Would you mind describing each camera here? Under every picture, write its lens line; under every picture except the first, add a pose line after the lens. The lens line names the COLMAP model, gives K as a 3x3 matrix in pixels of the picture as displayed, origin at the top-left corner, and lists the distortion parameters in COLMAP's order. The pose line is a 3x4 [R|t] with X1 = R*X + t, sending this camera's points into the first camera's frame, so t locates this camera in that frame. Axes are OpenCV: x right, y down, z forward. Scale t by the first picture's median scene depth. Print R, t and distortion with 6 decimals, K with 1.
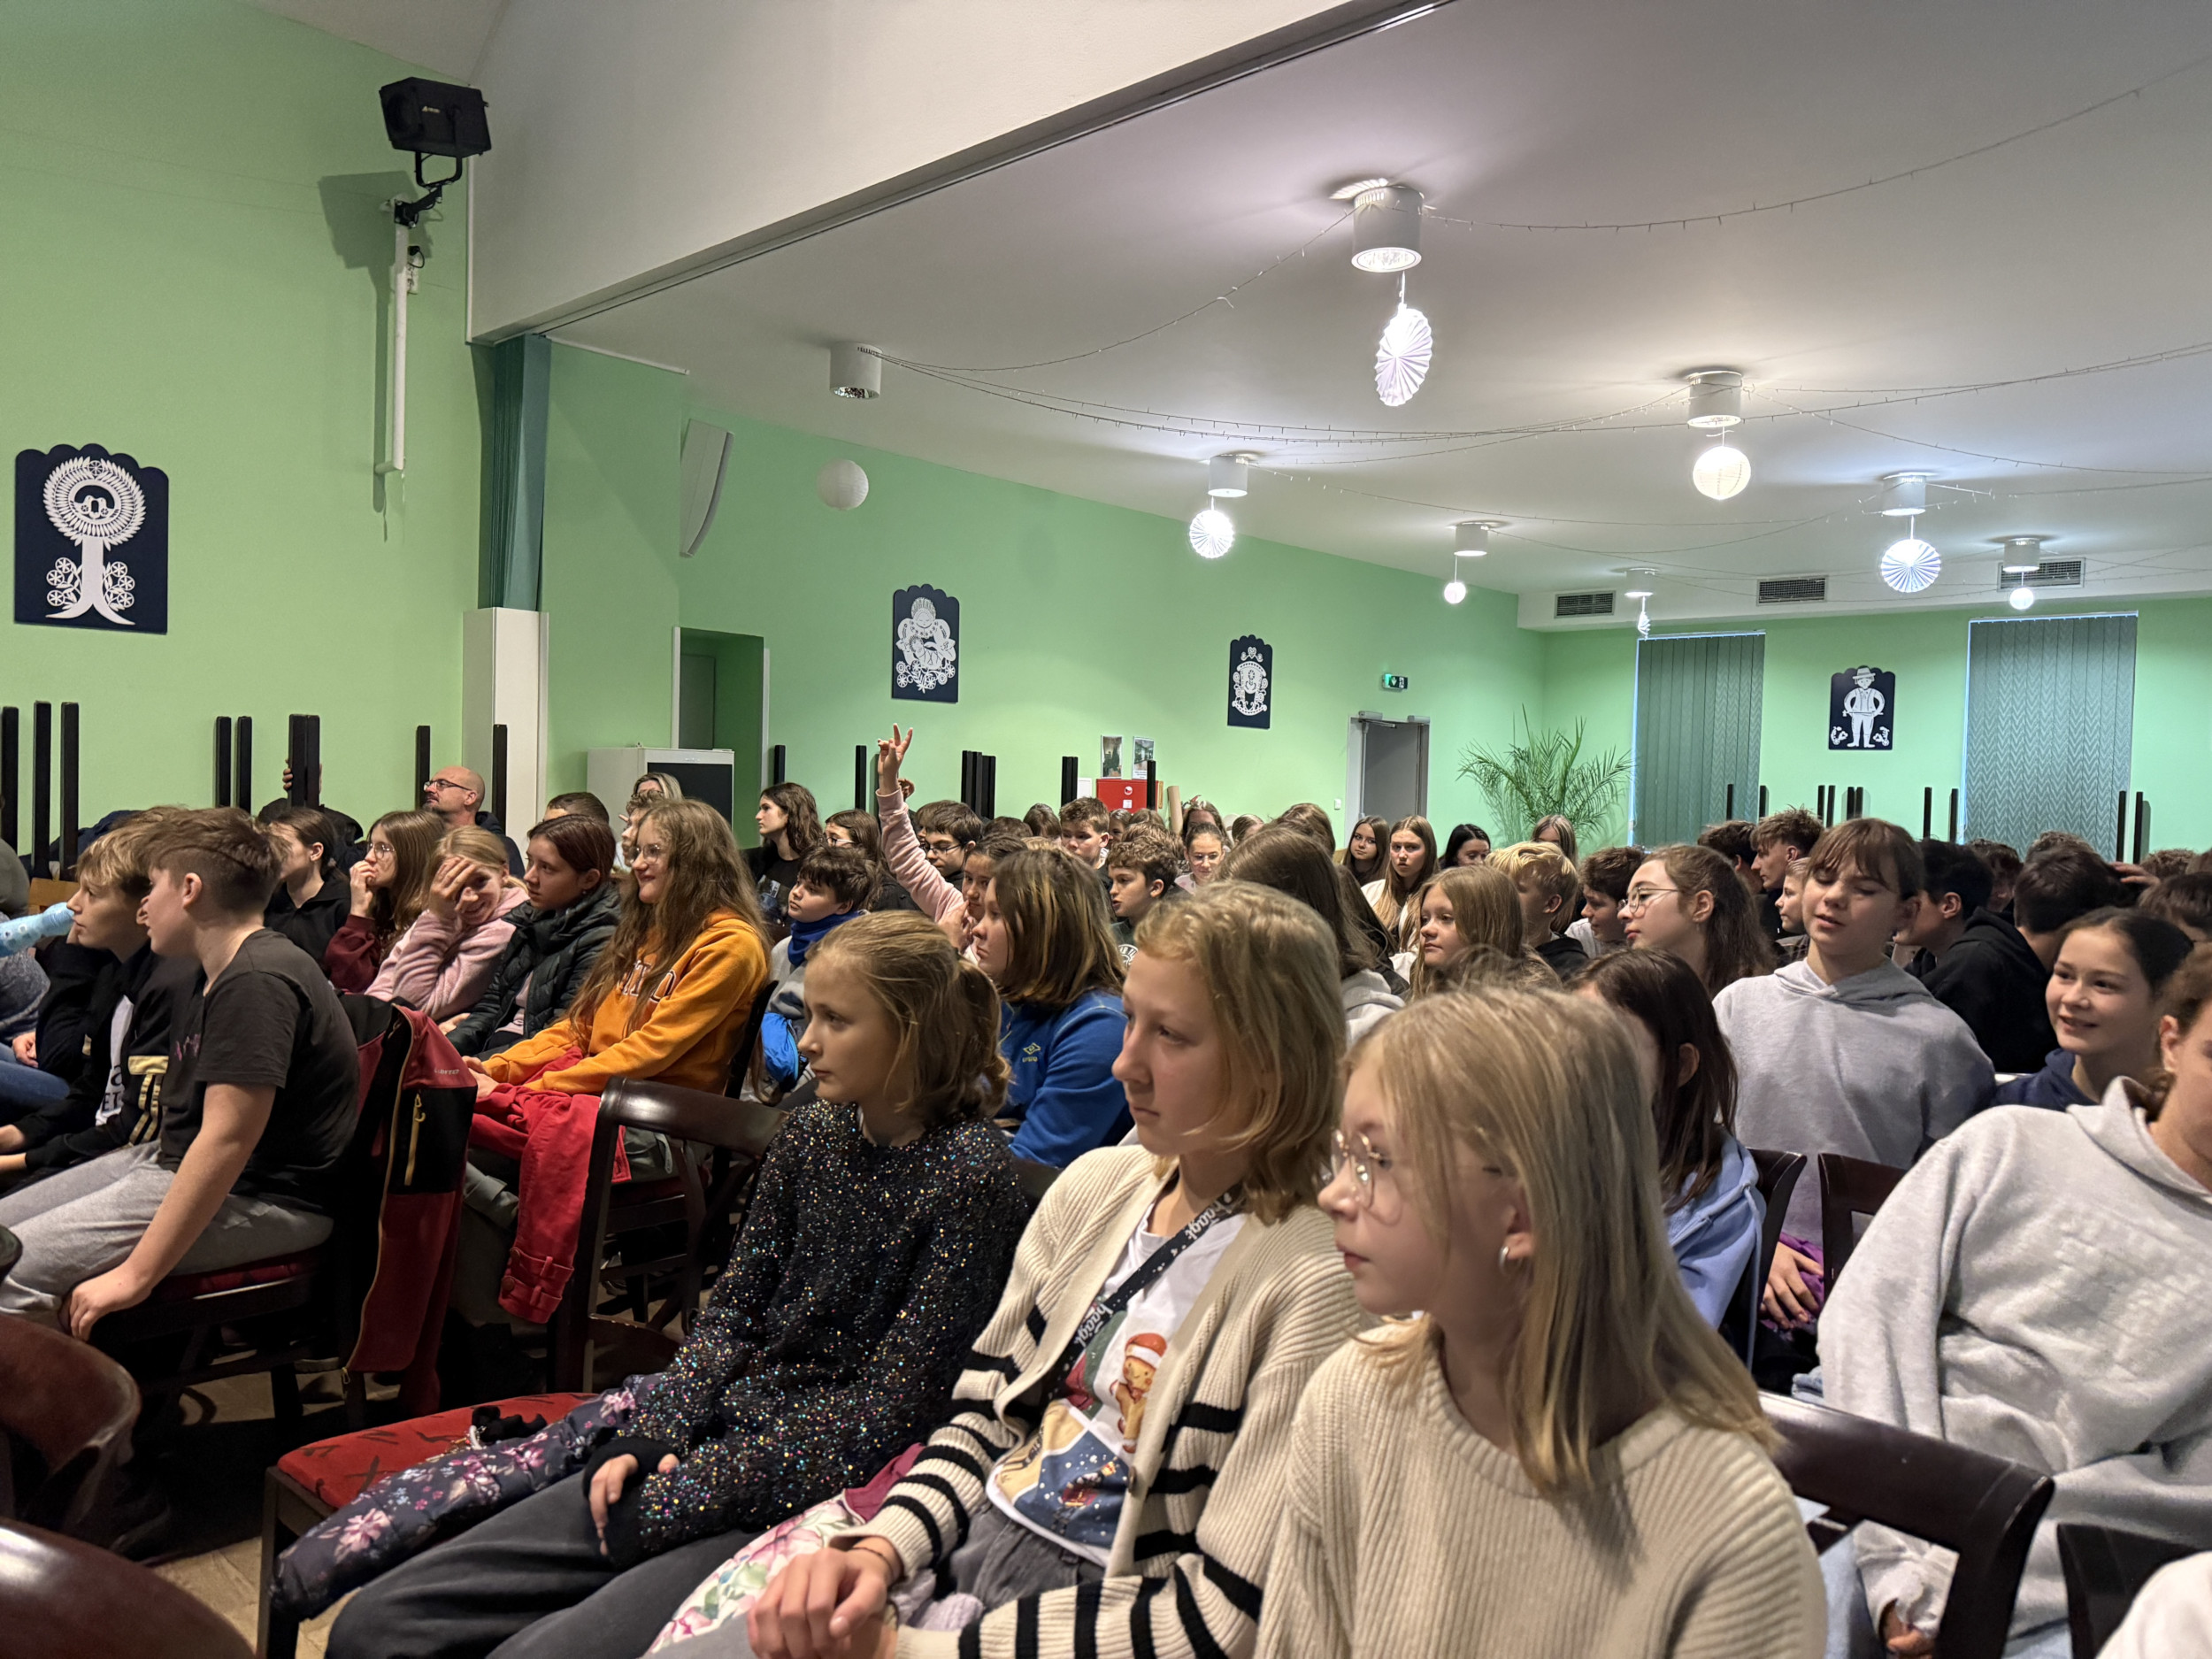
lens RADIAL K [[1542.5, 0, 1113.2], [0, 1542.5, 817.1], [0, 0, 1]] dist [0.070745, -0.085007]
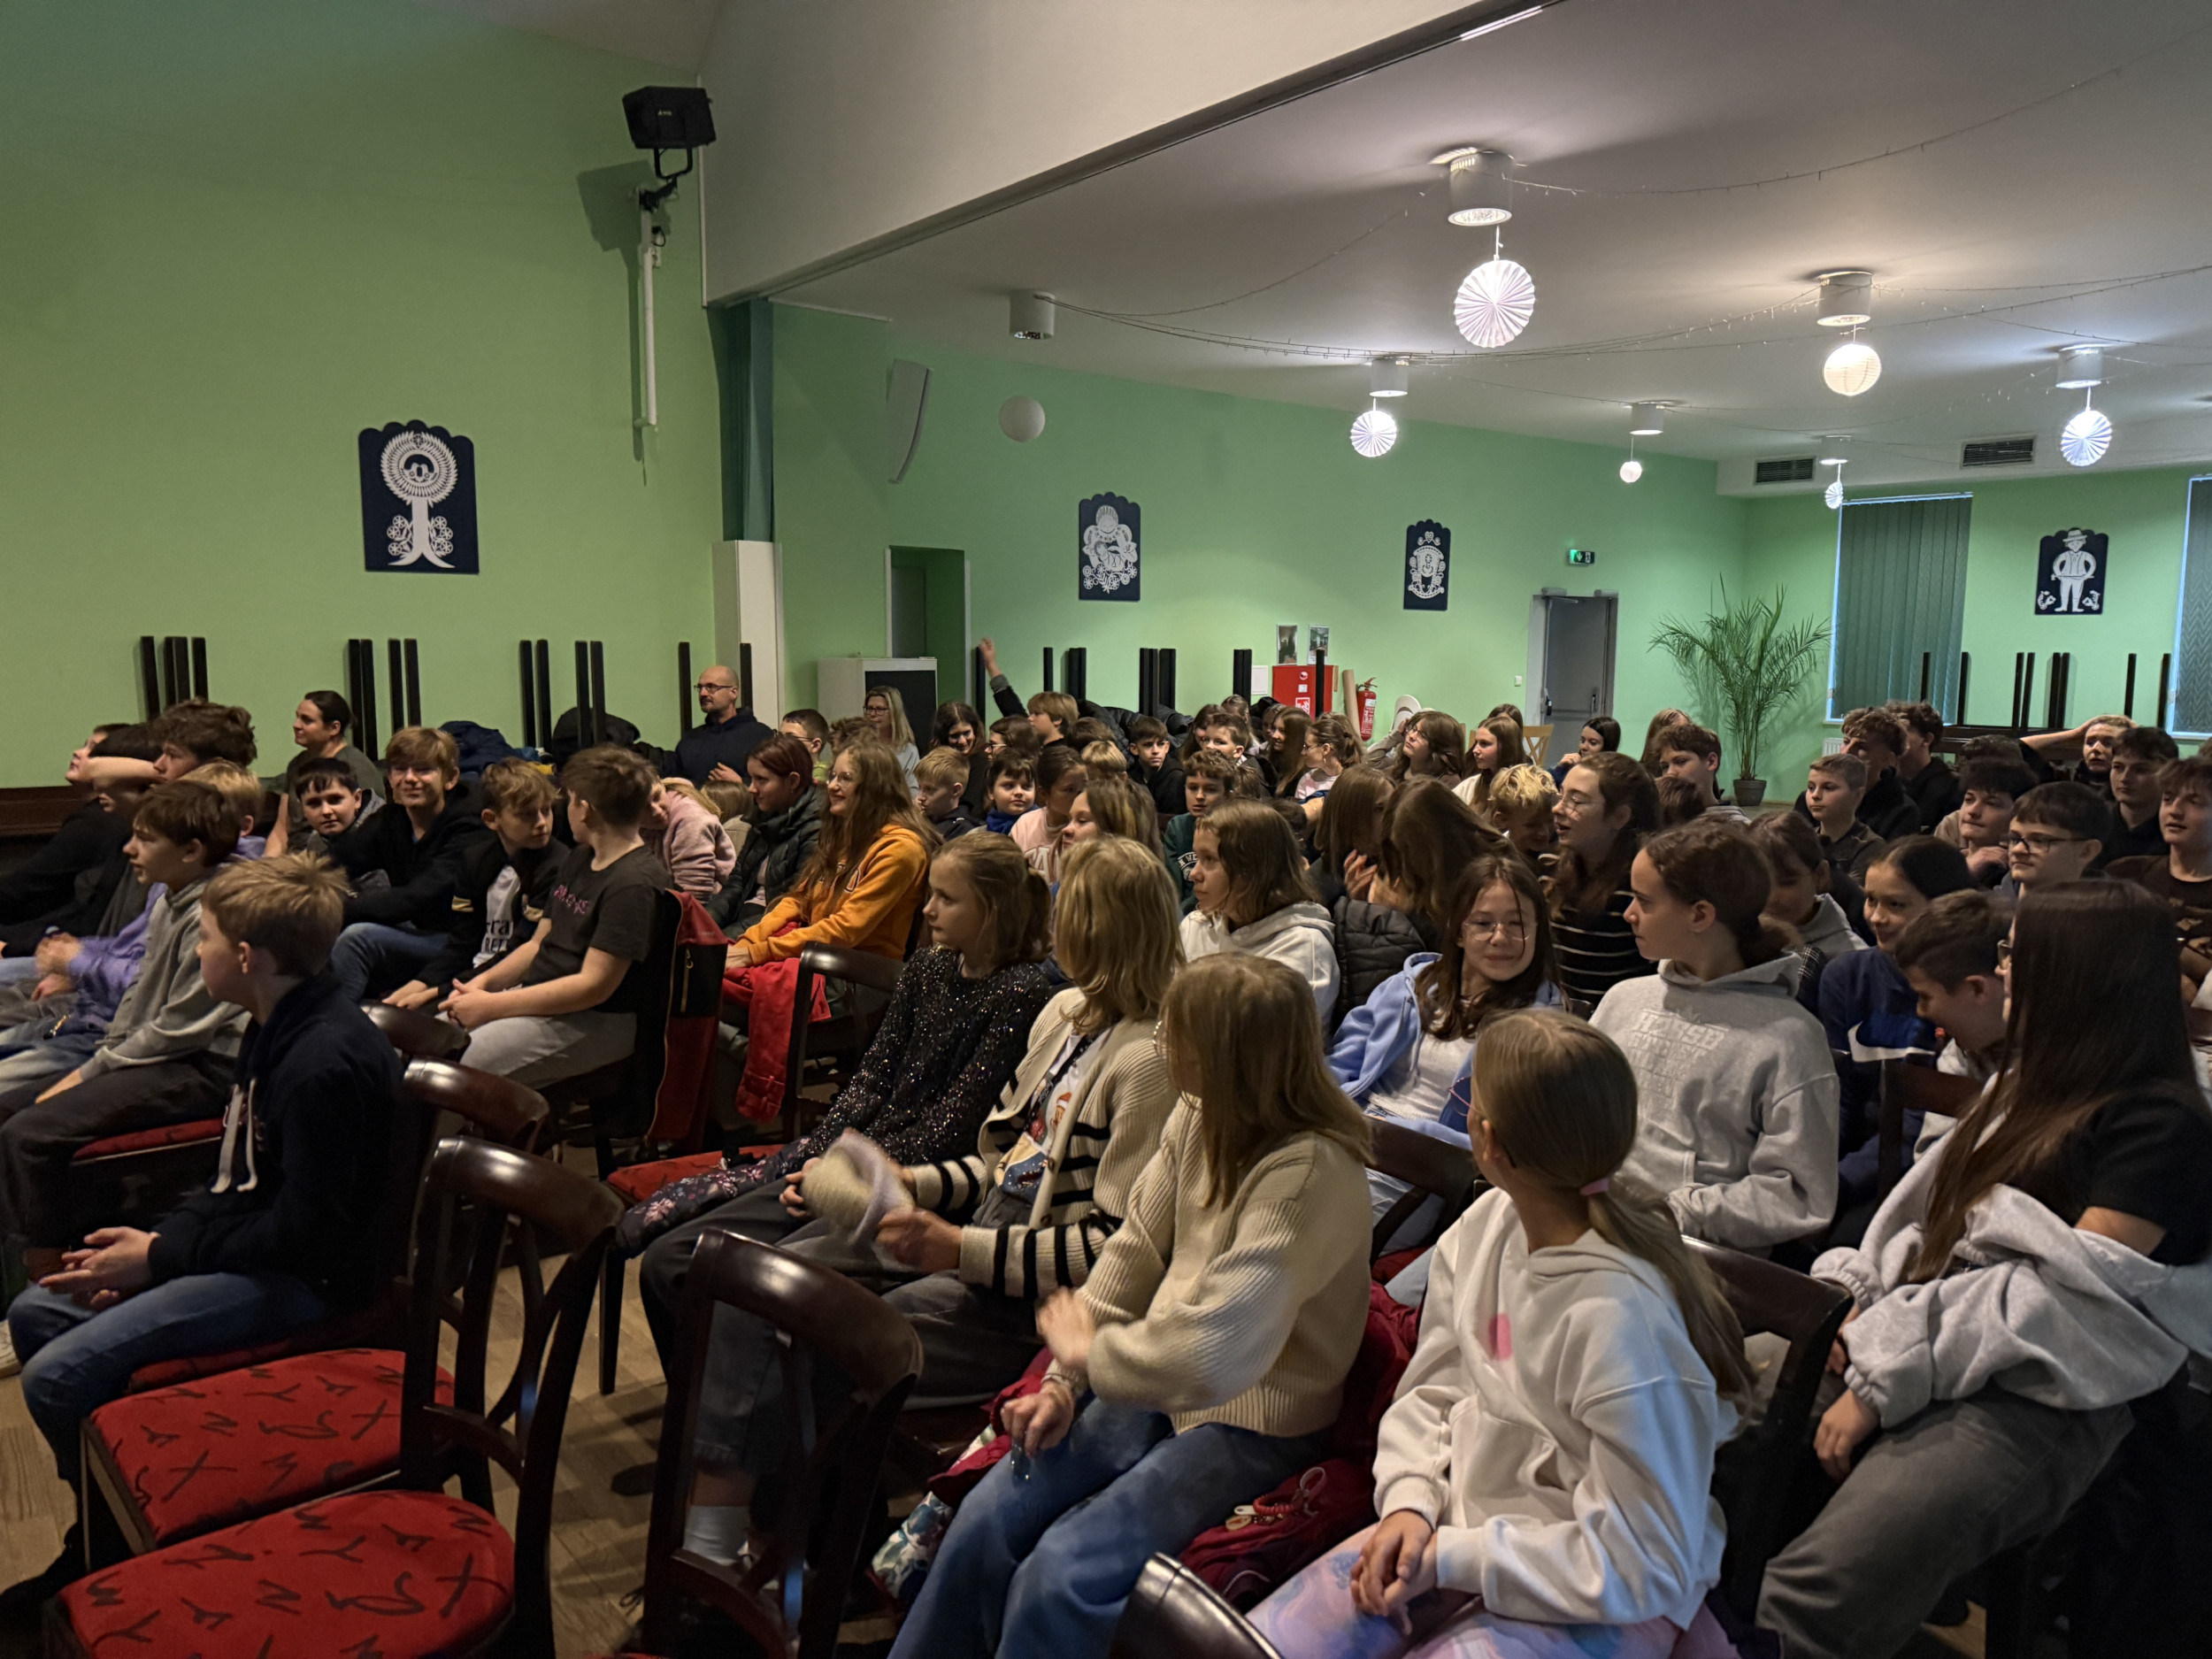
lens RADIAL K [[1542.5, 0, 1118.1], [0, 1542.5, 809.9], [0, 0, 1]] dist [0.070745, -0.085007]
pose [[0.988977, -0.004443, -0.148000, 0.062040], [0.016982, 0.996358, 0.083564, -0.024645], [0.147090, -0.085157, 0.985451, -0.129714]]
